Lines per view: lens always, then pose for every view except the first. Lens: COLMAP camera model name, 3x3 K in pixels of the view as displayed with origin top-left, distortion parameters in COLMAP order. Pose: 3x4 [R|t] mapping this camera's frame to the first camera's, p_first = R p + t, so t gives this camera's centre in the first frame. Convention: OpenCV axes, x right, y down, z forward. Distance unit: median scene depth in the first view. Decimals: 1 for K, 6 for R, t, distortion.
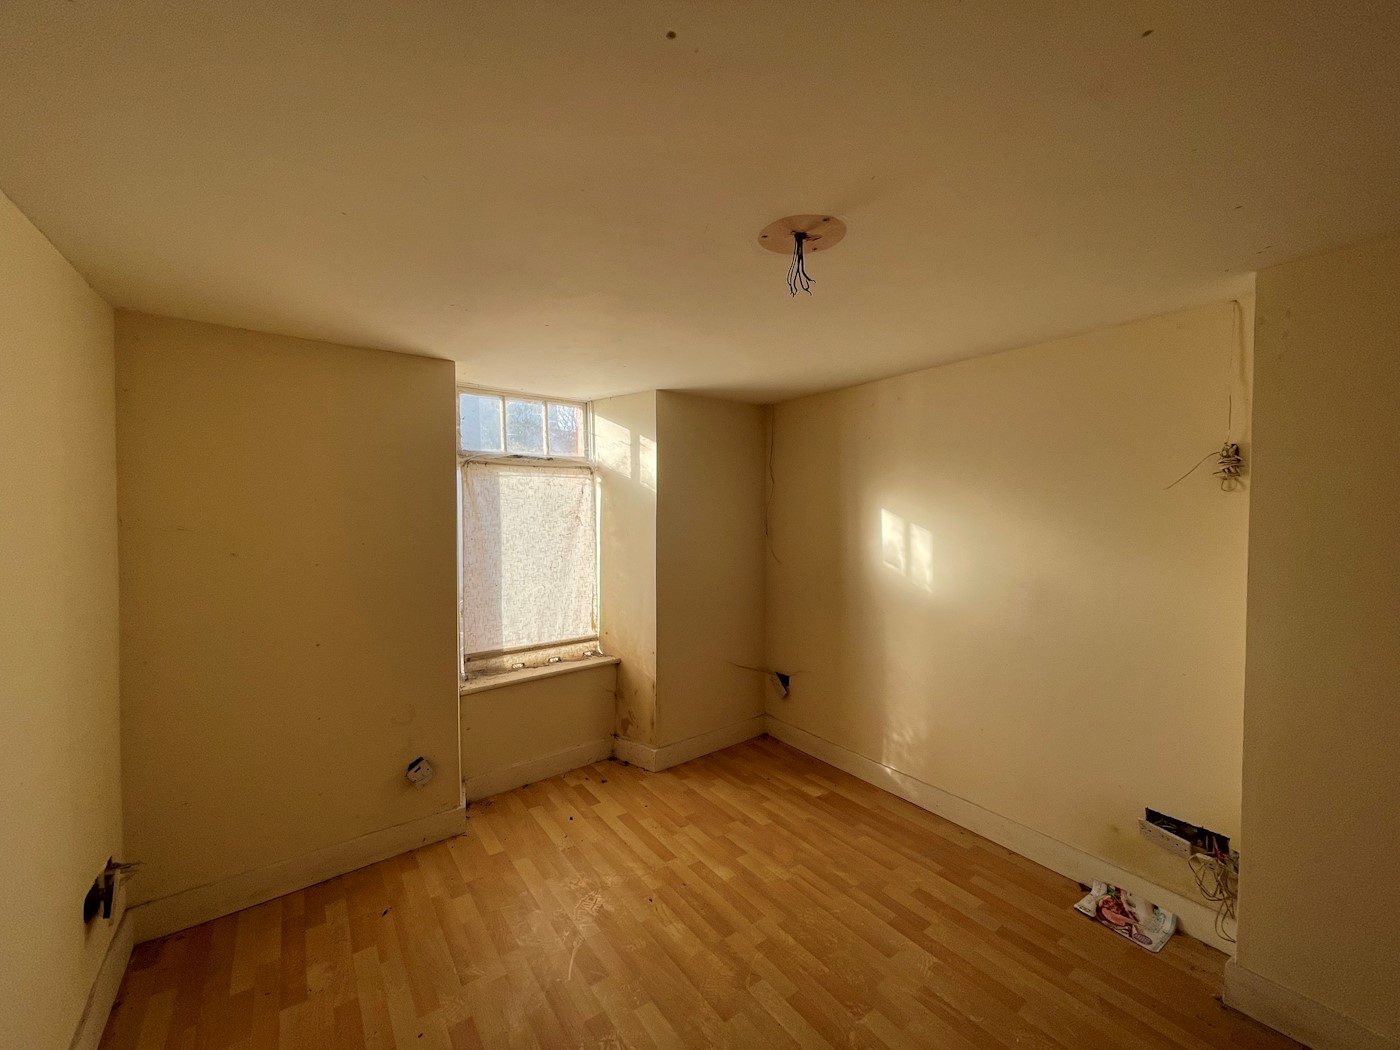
lens RADIAL K [[566.8, 0, 698.3], [0, 566.8, 520.8], [0, 0, 1]] dist [0.001326, 0.000699]
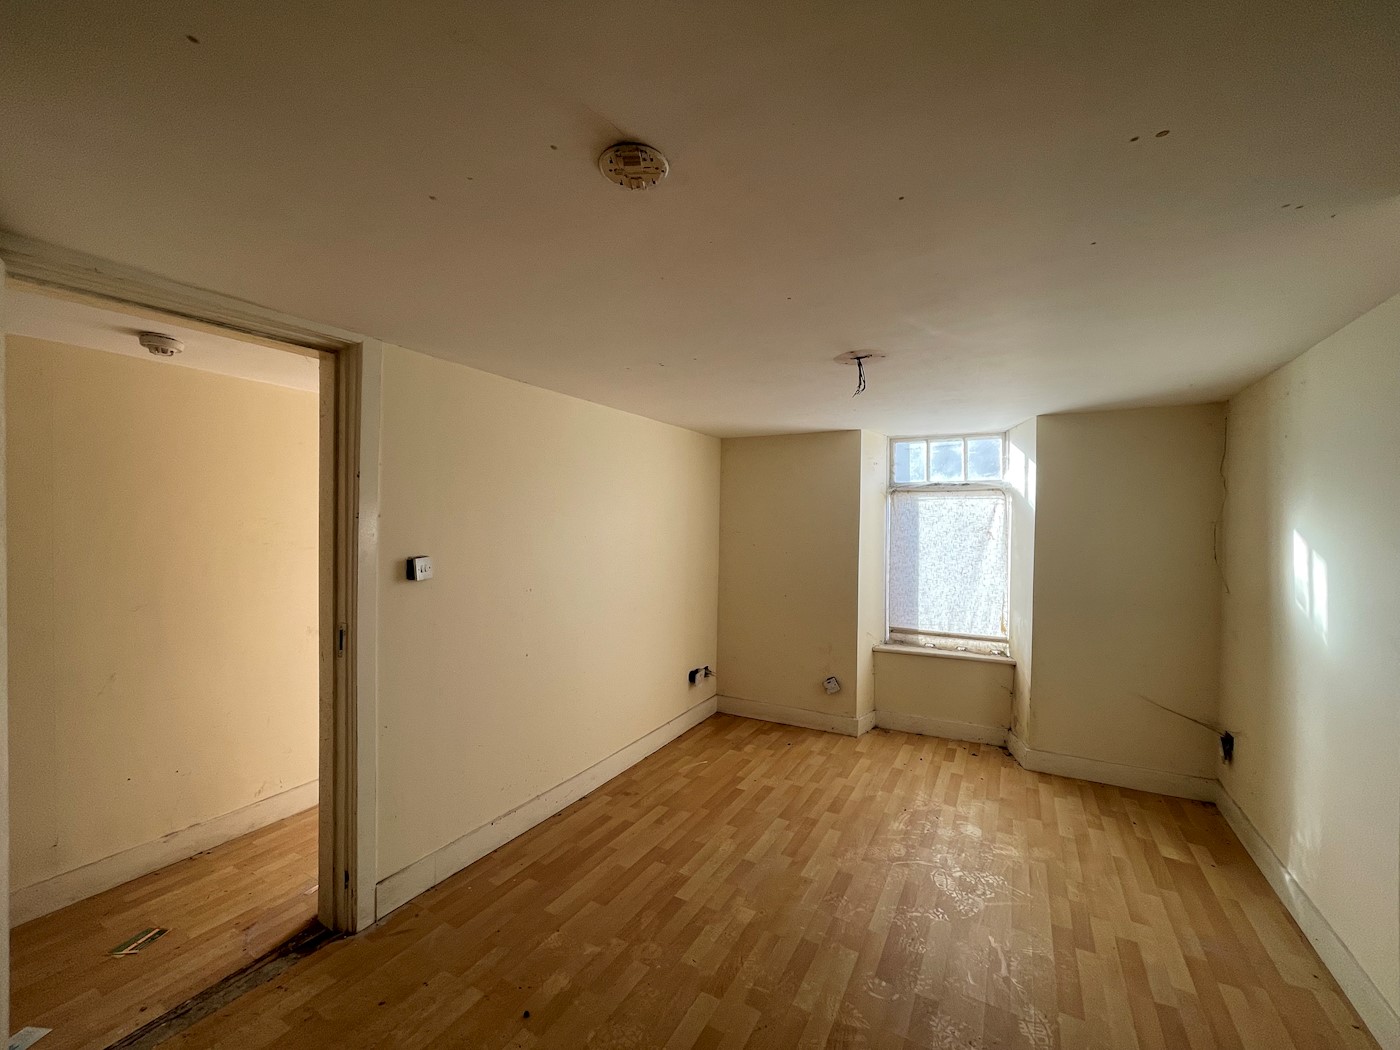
lens RADIAL K [[563.2, 0, 700.0], [0, 563.2, 525.0], [0, 0, 1]] dist [-0.000034, 0.000692]
pose [[0.419310, 0.010125, -0.907787, 0.630109], [-0.029528, 0.999561, -0.002490, -0.001385], [0.907363, 0.027849, 0.419425, -0.027240]]
